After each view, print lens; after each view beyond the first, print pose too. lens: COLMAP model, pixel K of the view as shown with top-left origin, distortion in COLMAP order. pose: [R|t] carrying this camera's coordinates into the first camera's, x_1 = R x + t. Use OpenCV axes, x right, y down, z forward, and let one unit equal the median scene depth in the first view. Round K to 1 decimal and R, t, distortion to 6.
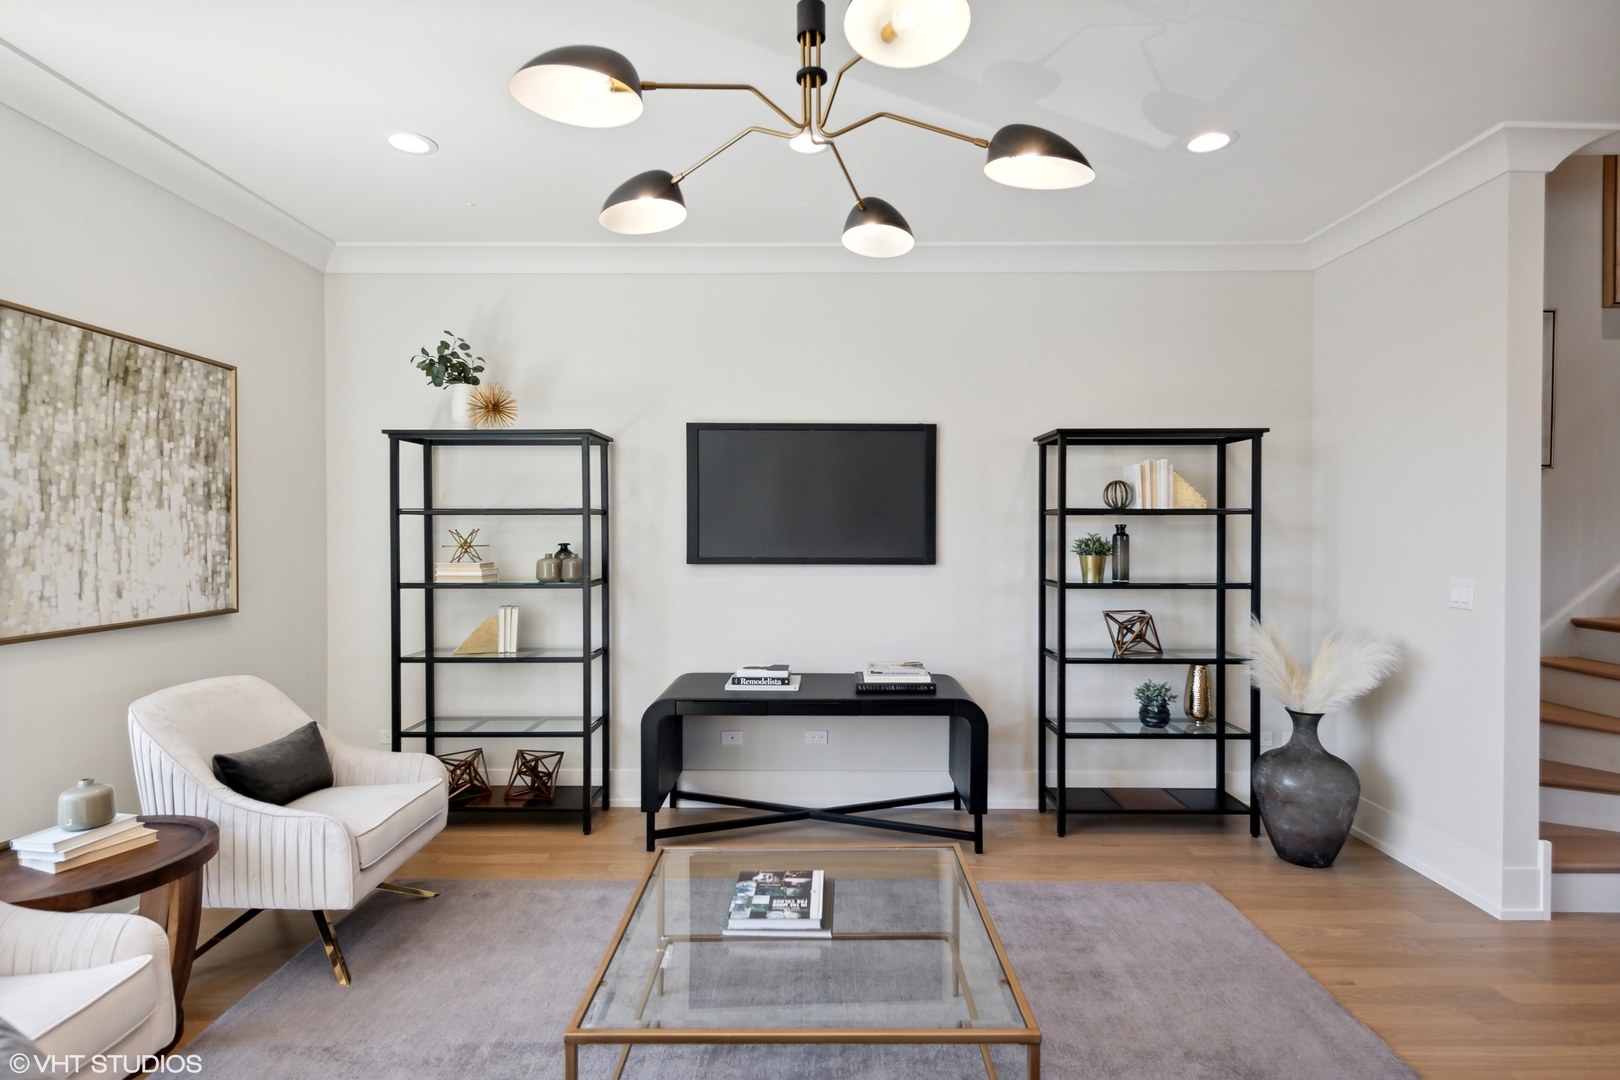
lens RADIAL K [[810.3, 0, 810.0], [0, 810.3, 540.0], [0, 0, 1]] dist [0.002119, -0.002211]
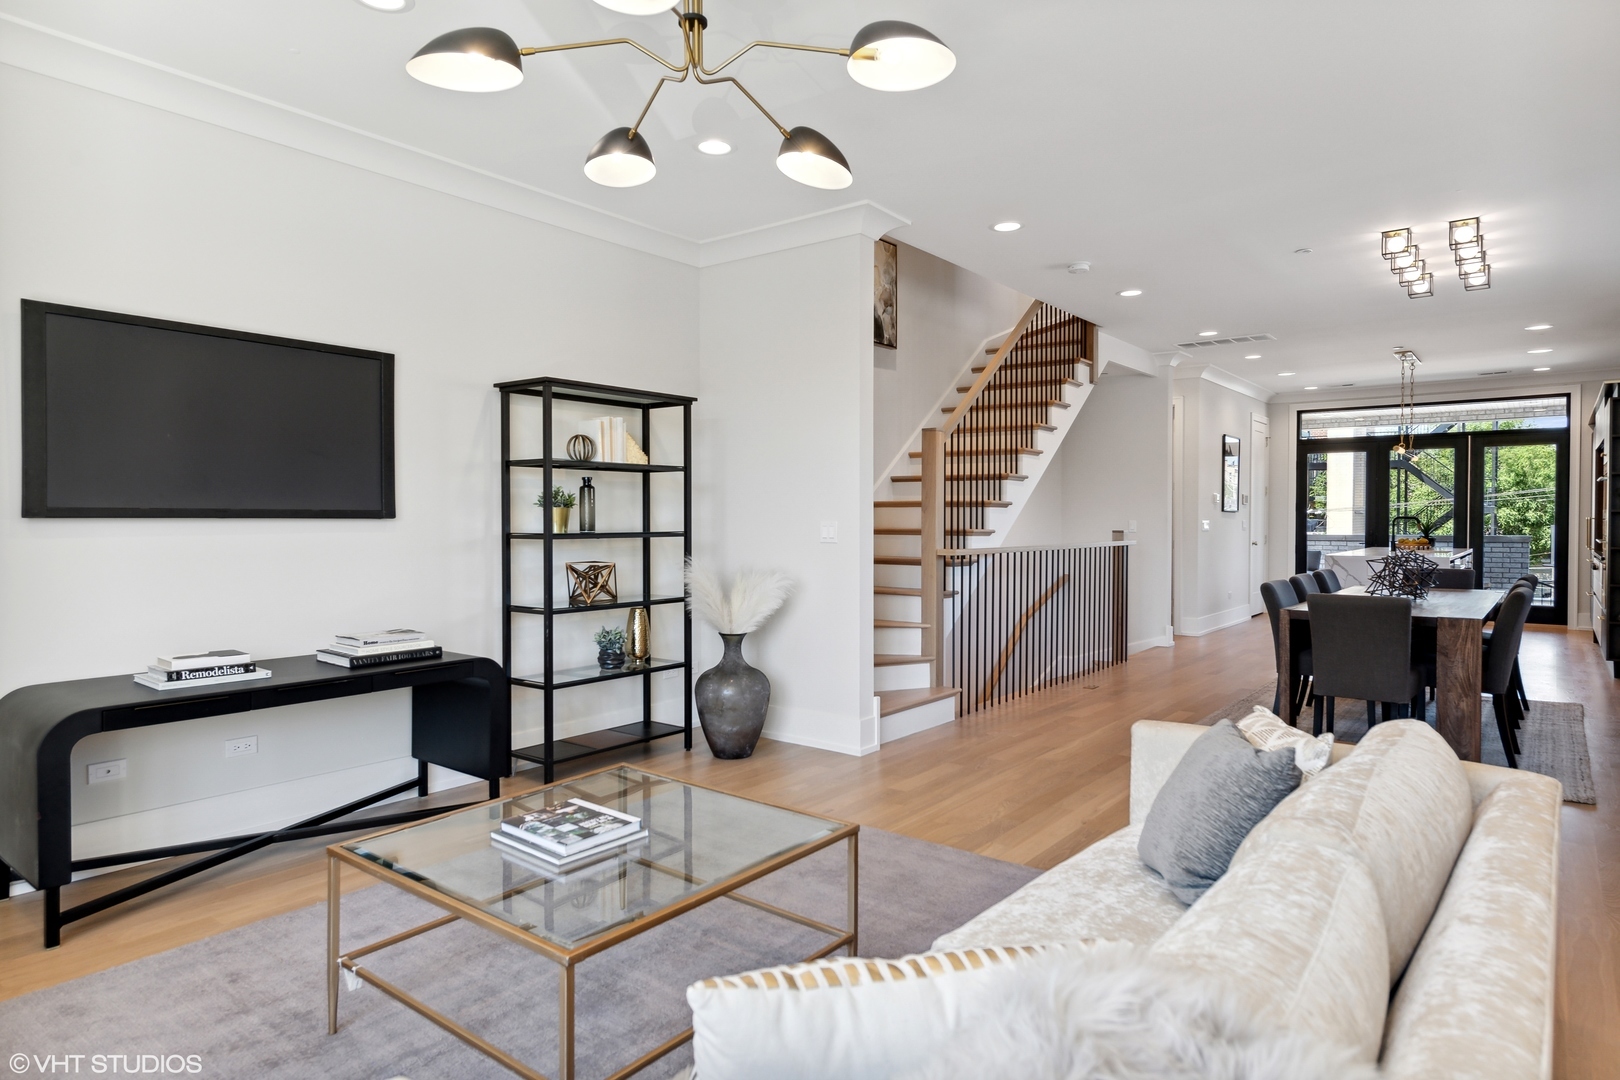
lens RADIAL K [[935.7, 0, 810.0], [0, 935.7, 540.0], [0, 0, 1]] dist [0.001992, -0.001075]
pose [[0.609906, -0.019637, 0.792230, -0.397552], [0.010395, 0.999805, 0.016780, 0.045095], [-0.792405, -0.001999, 0.609992, 0.048379]]
